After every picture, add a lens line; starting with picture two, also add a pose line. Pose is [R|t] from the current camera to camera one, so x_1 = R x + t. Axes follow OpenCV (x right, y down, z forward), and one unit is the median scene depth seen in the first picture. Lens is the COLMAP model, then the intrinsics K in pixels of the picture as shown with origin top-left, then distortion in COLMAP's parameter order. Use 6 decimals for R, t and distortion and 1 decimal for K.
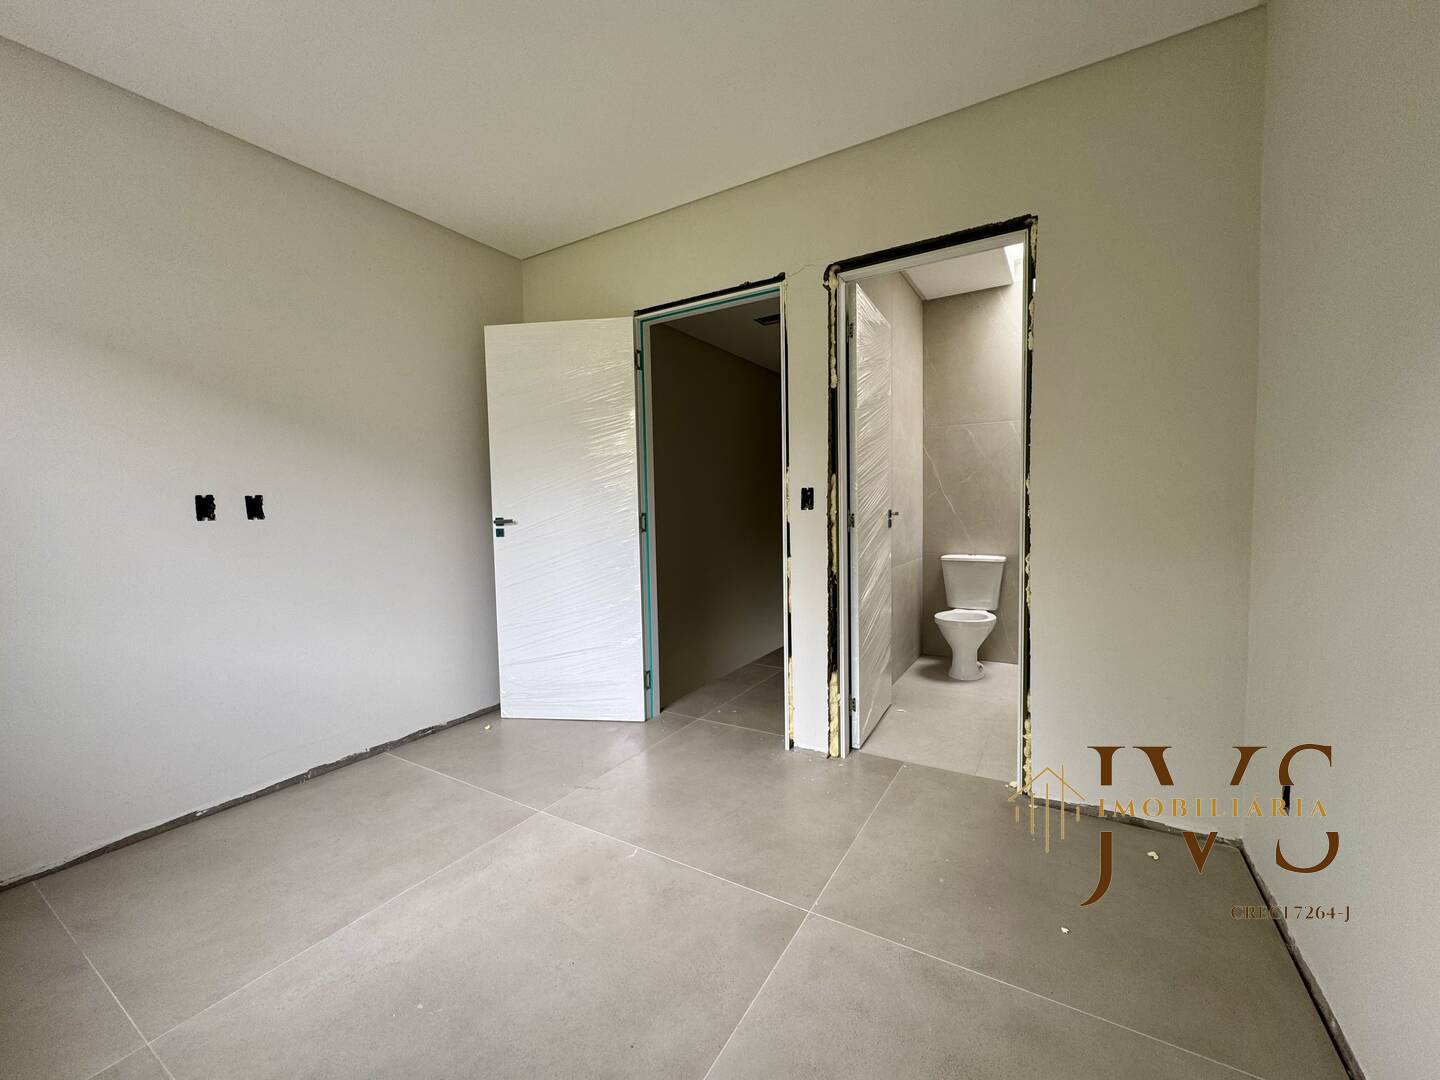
lens RADIAL K [[576.3, 0, 718.9], [0, 576.3, 538.5], [0, 0, 1]] dist [-0.001754, 0.000355]
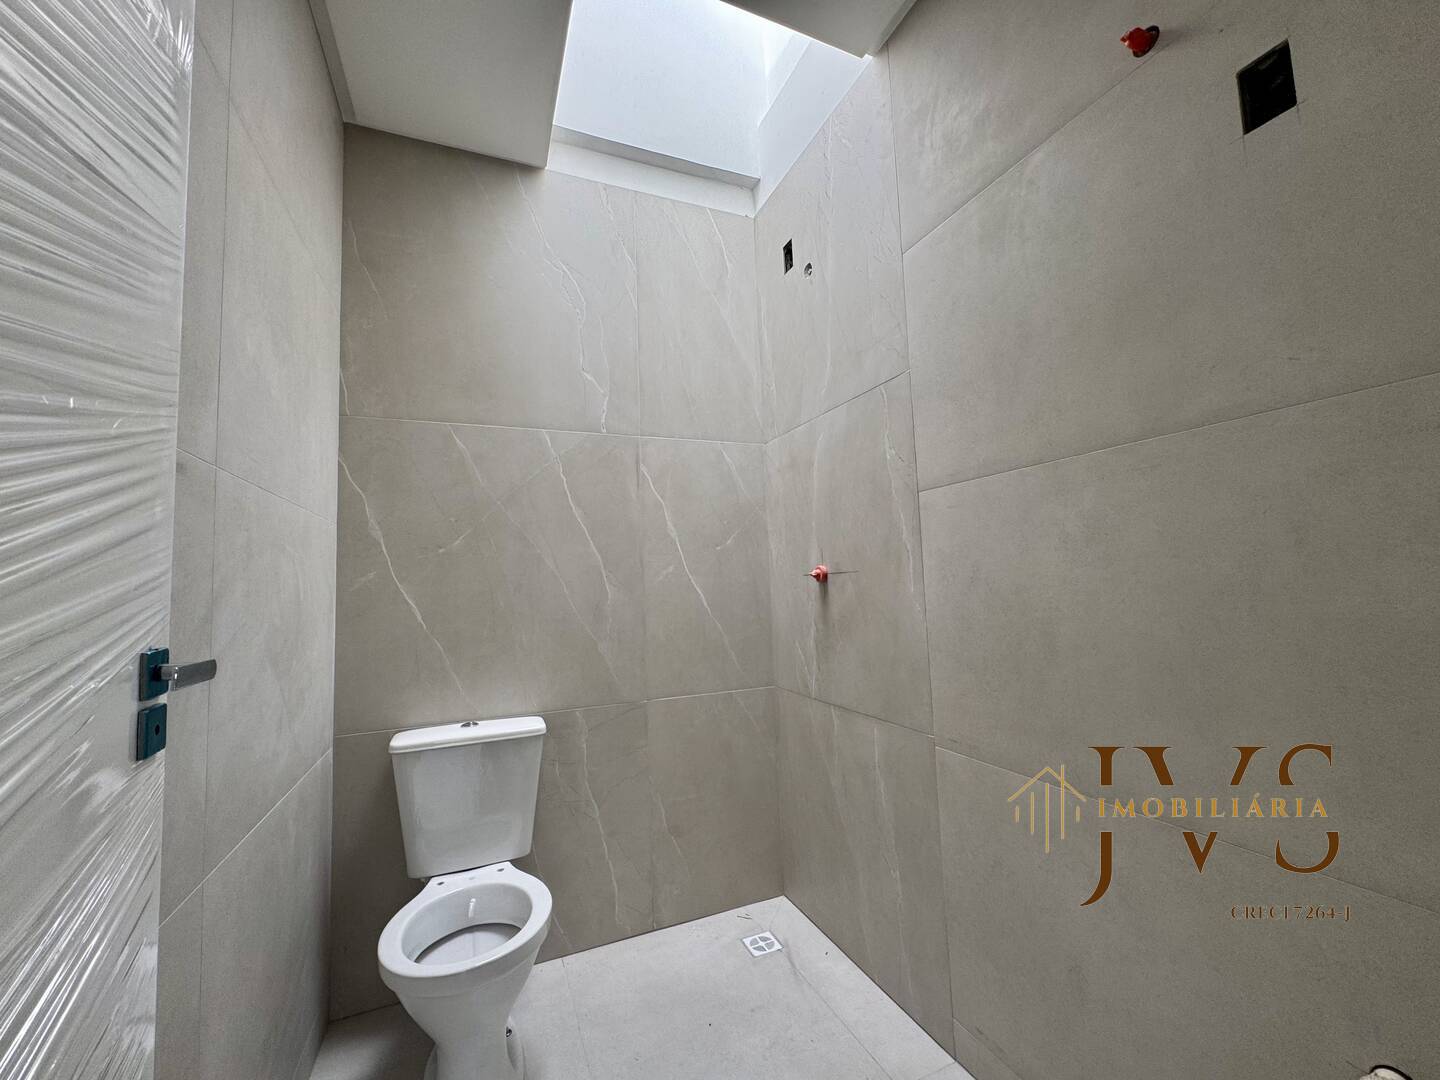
lens RADIAL K [[576.3, 0, 718.9], [0, 576.3, 538.5], [0, 0, 1]] dist [-0.001754, 0.000355]
pose [[0.583842, 0.064611, 0.809293, 0.201416], [0.068626, 0.989333, -0.128493, -0.038946], [-0.808962, 0.130558, 0.573180, 0.602705]]
